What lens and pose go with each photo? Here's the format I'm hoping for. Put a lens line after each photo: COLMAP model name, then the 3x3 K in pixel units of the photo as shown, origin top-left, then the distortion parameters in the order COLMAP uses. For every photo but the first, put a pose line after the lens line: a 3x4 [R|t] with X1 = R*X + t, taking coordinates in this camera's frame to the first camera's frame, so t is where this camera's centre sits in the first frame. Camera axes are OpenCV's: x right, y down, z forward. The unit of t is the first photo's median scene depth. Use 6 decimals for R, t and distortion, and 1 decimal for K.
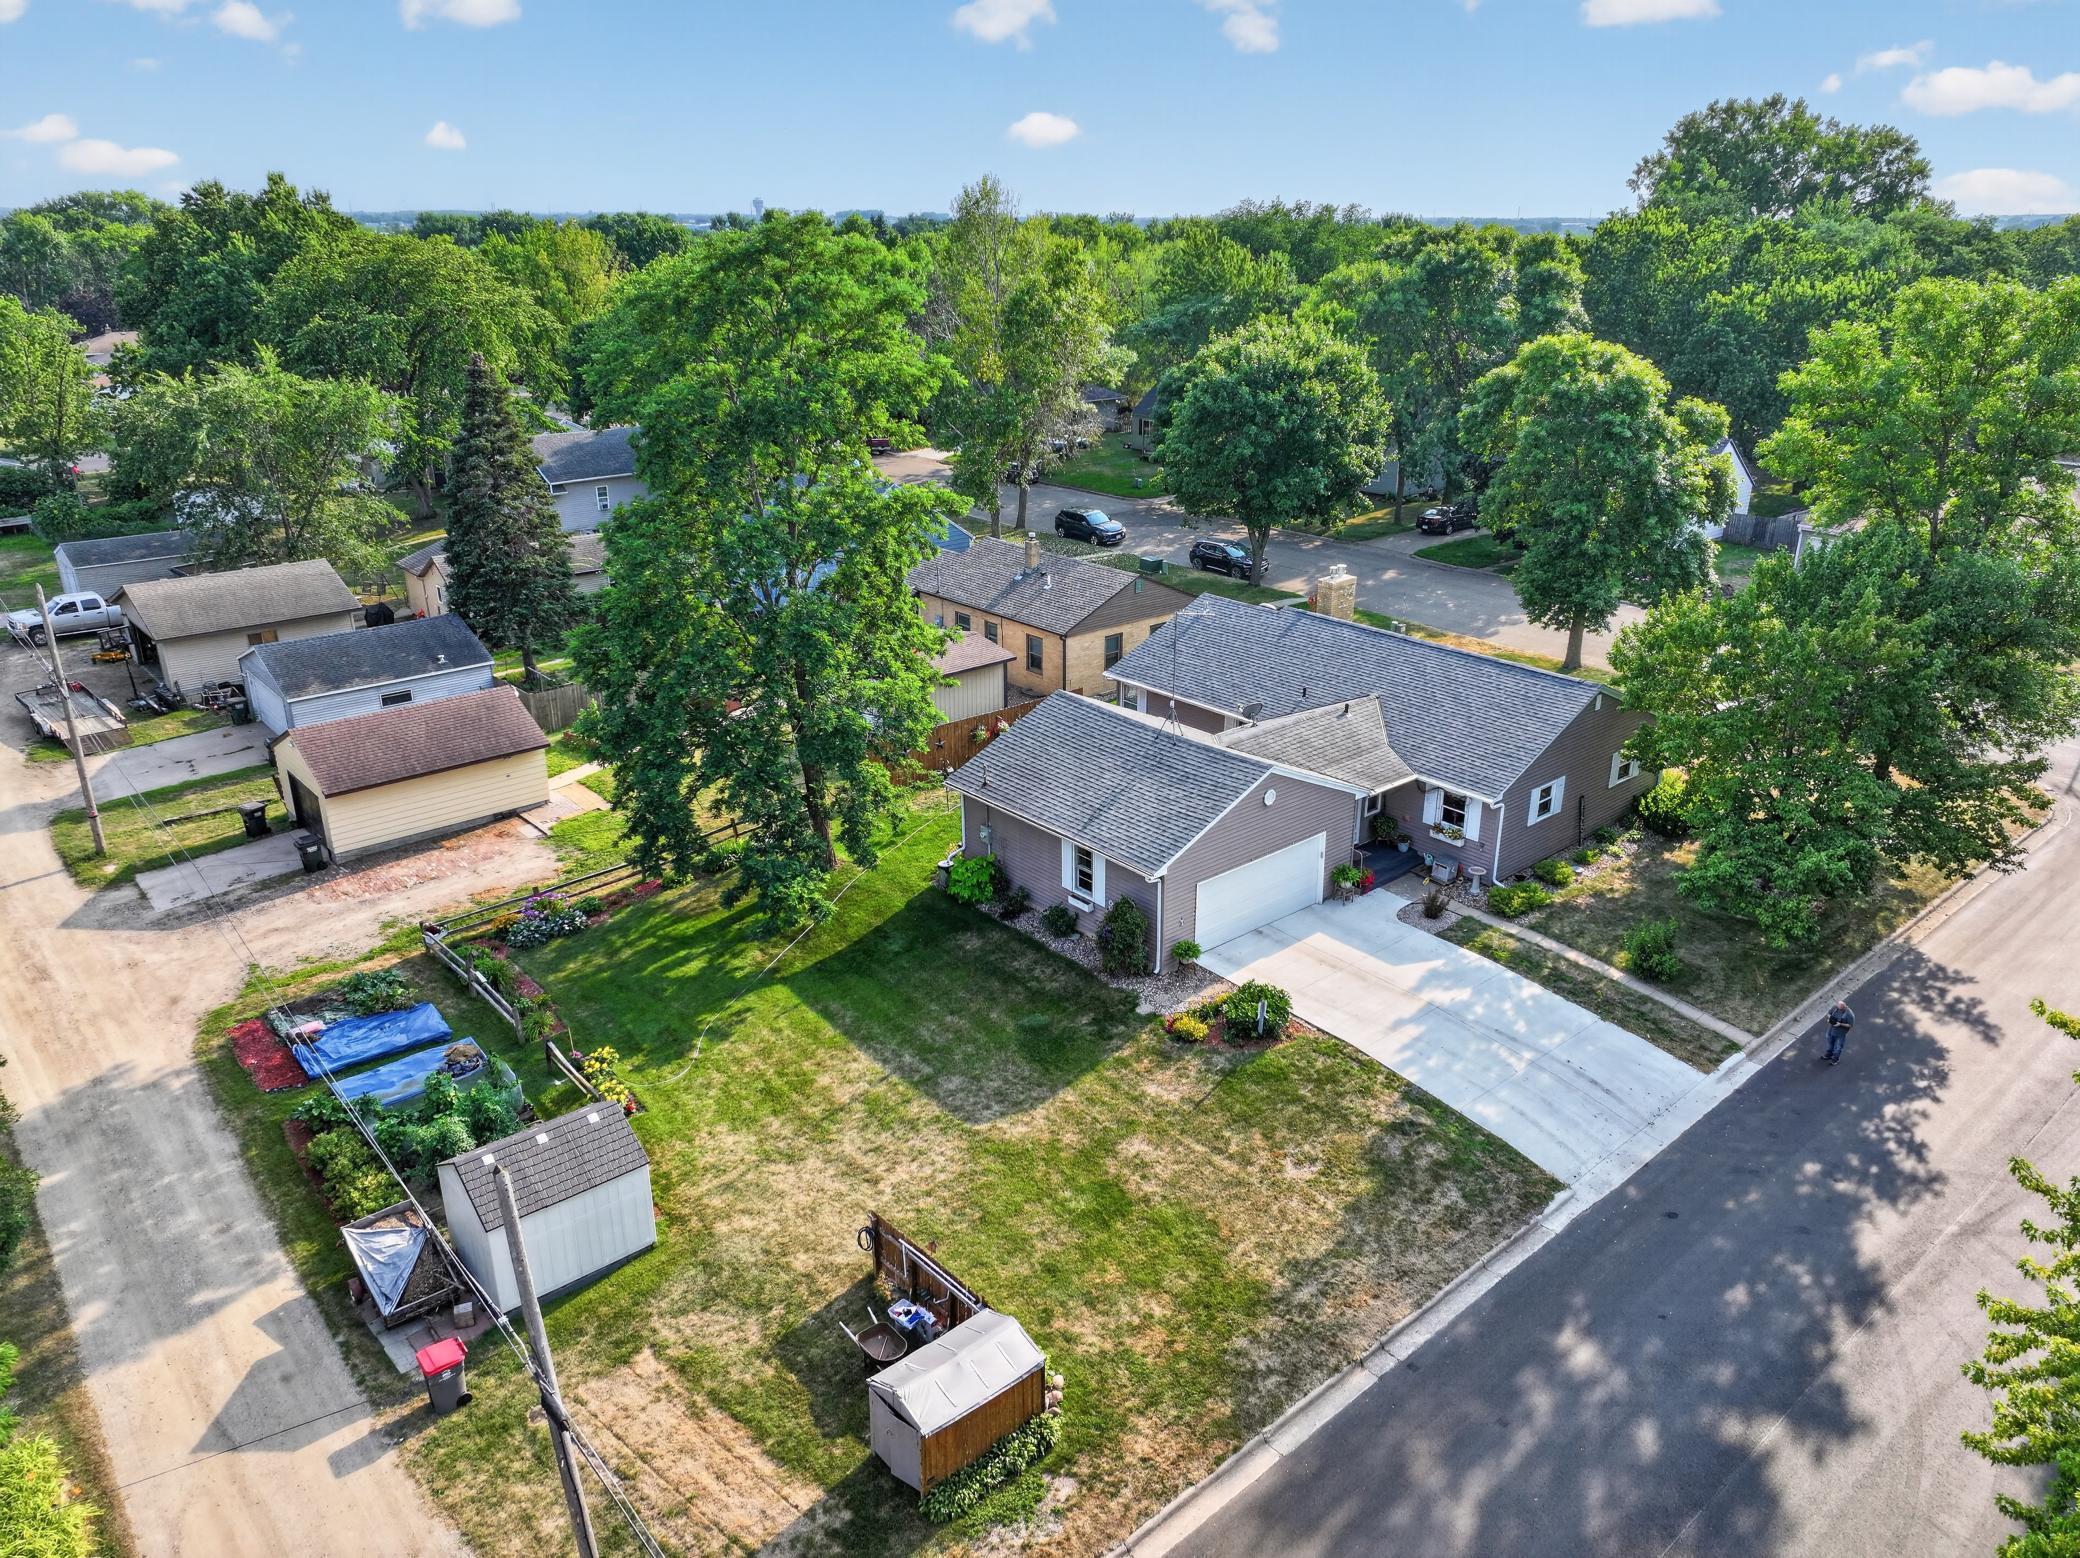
lens RADIAL K [[1502.5, 0, 1047.4], [0, 1502.5, 781.9], [0, 0, 1]] dist [0.002844, 0.012264]
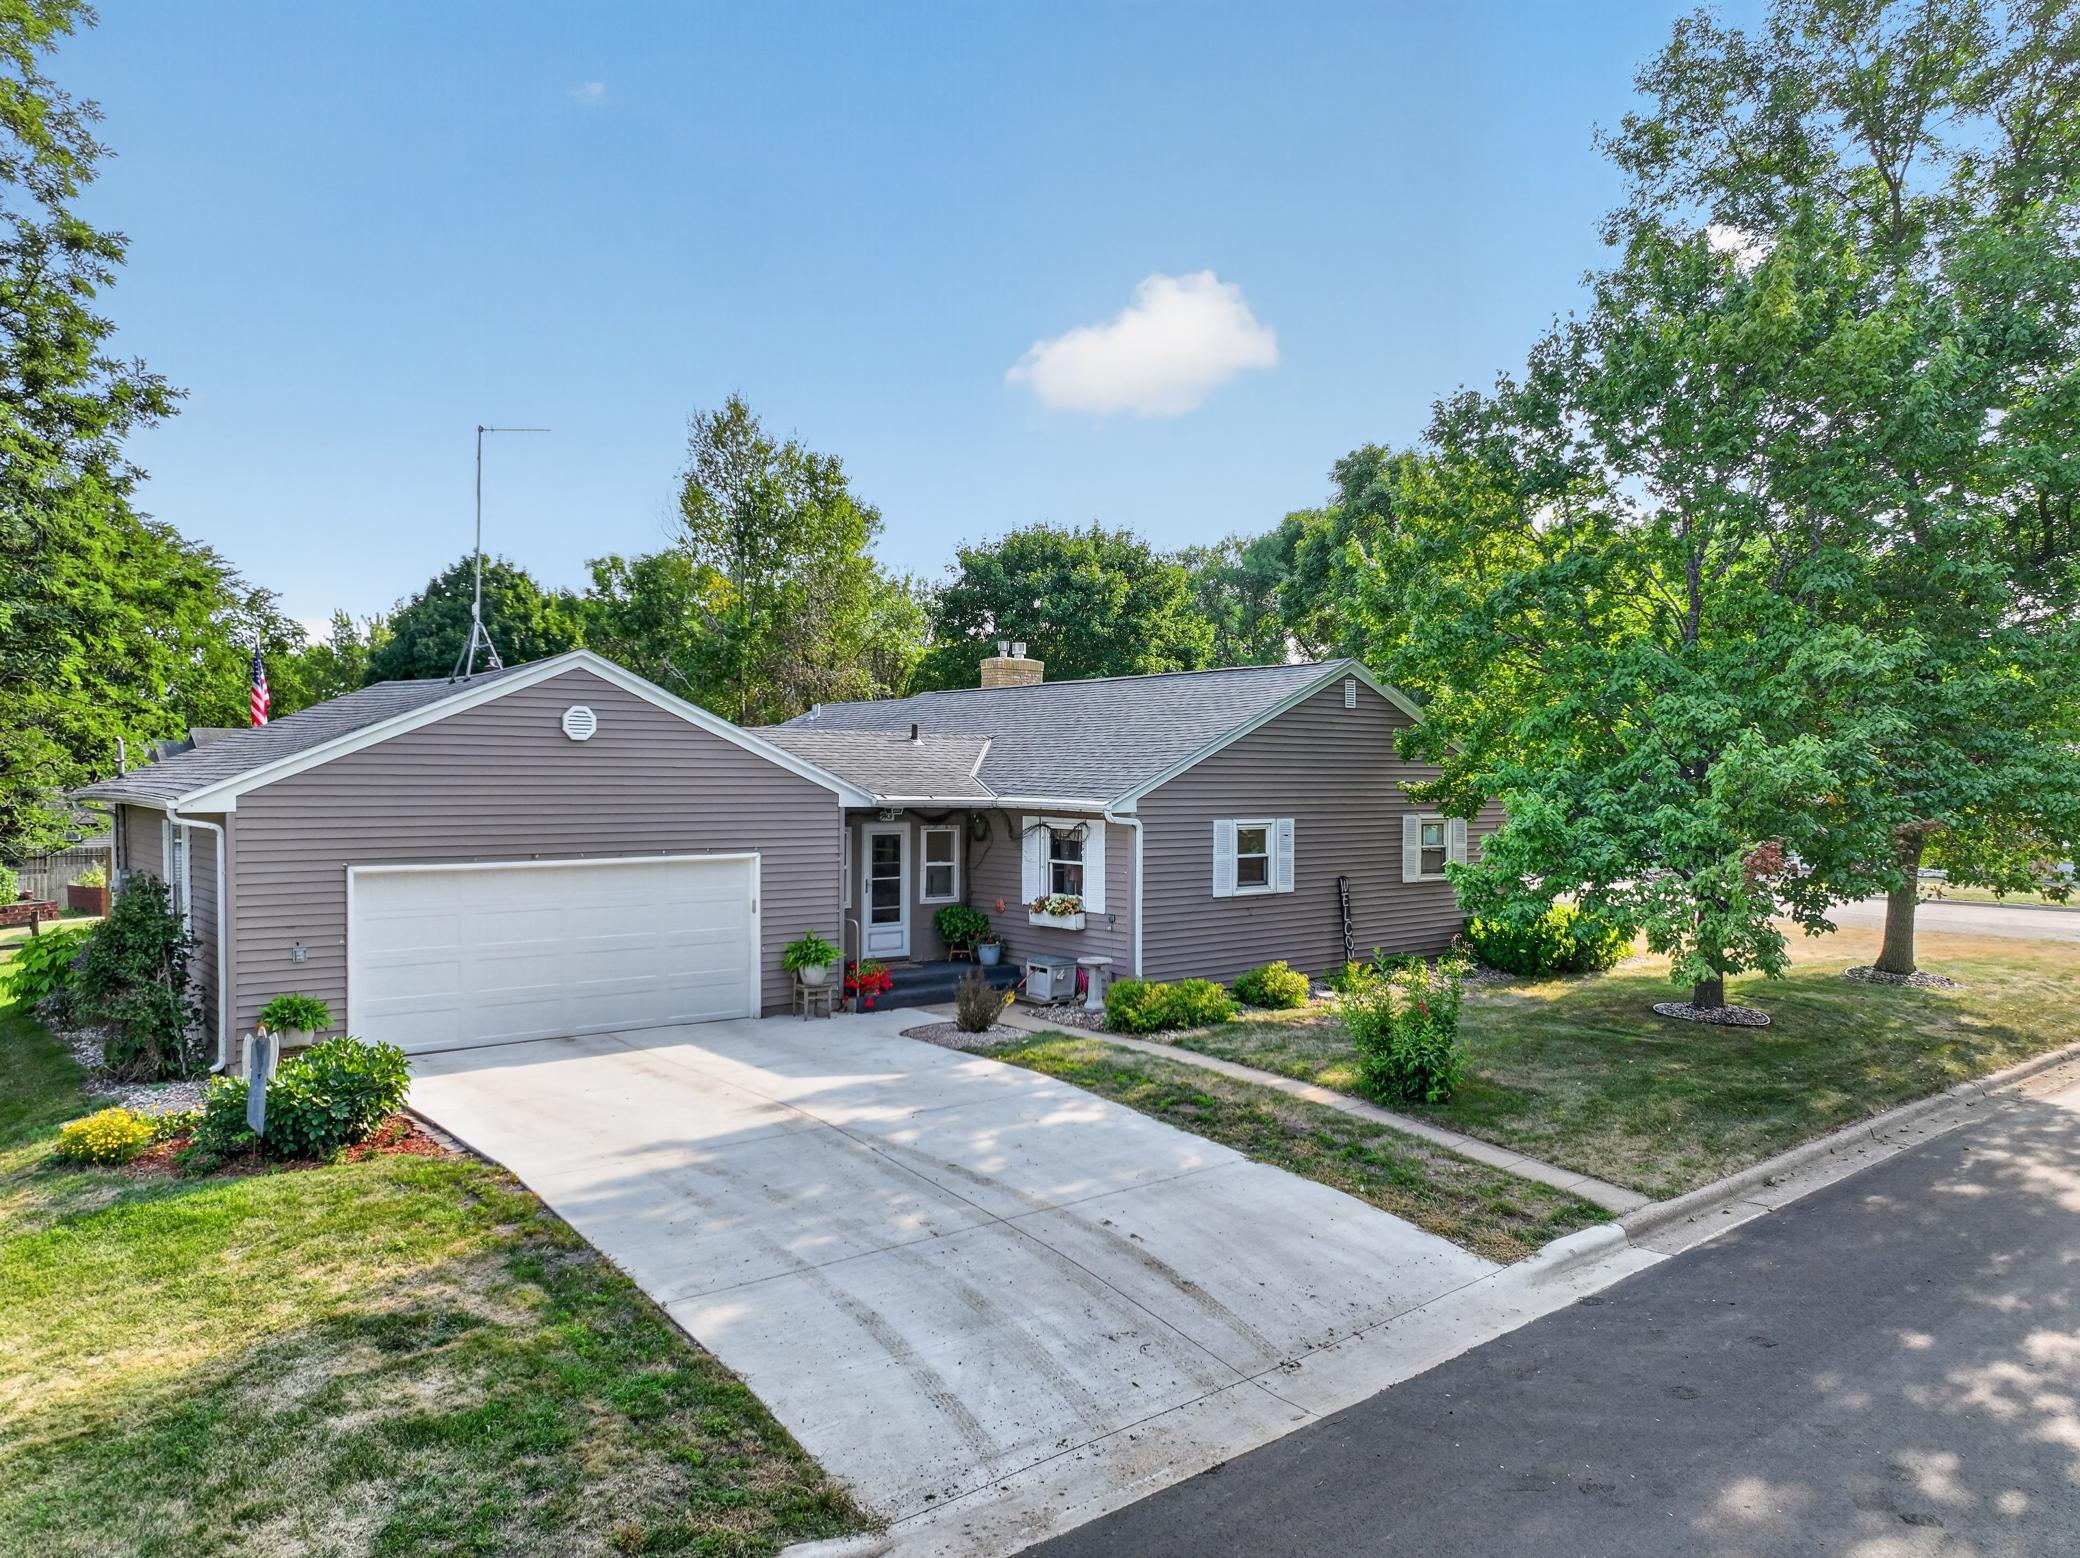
lens RADIAL K [[1502.5, 0, 1049.2], [0, 1502.5, 770.5], [0, 0, 1]] dist [0.002844, 0.012264]
pose [[0.999684, 0.004162, -0.024777, 0.281580], [-0.012893, 0.931406, -0.363753, 0.177613], [0.021563, 0.363958, 0.931166, 0.522268]]
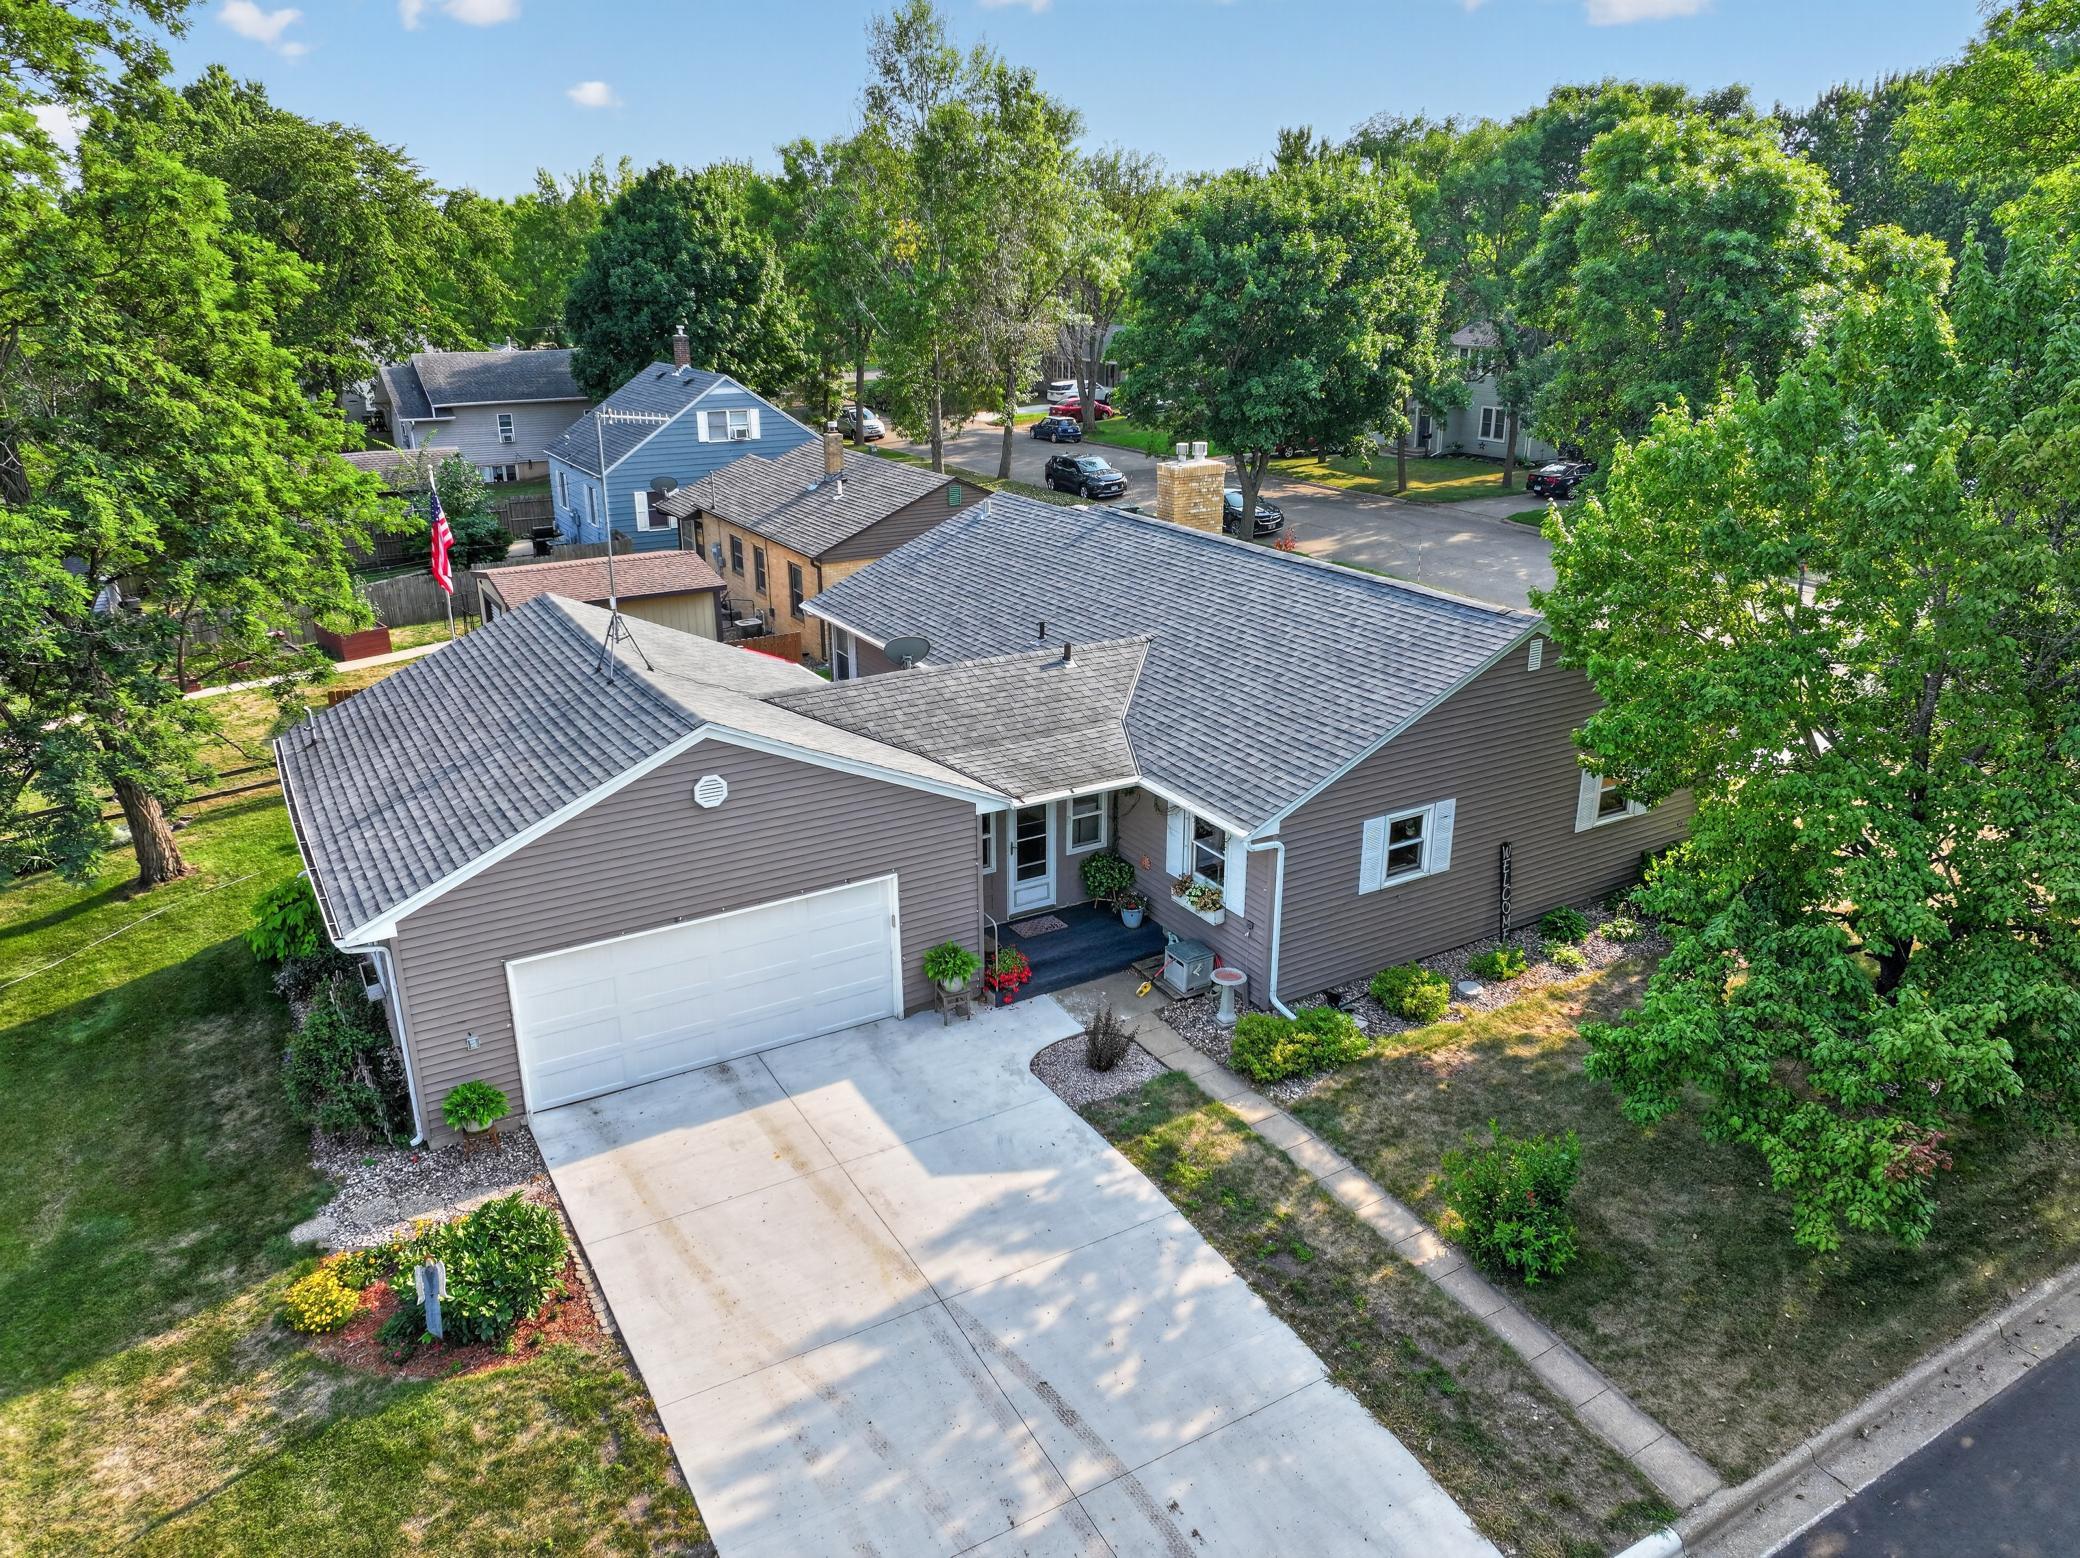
lens RADIAL K [[1502.5, 0, 1038.8], [0, 1502.5, 771.8], [0, 0, 1]] dist [0.002844, 0.012264]
pose [[0.983697, 0.056482, -0.170732, 0.303428], [-0.062118, 0.997680, -0.027843, 0.009856], [0.168764, 0.037995, 0.984924, 0.503904]]
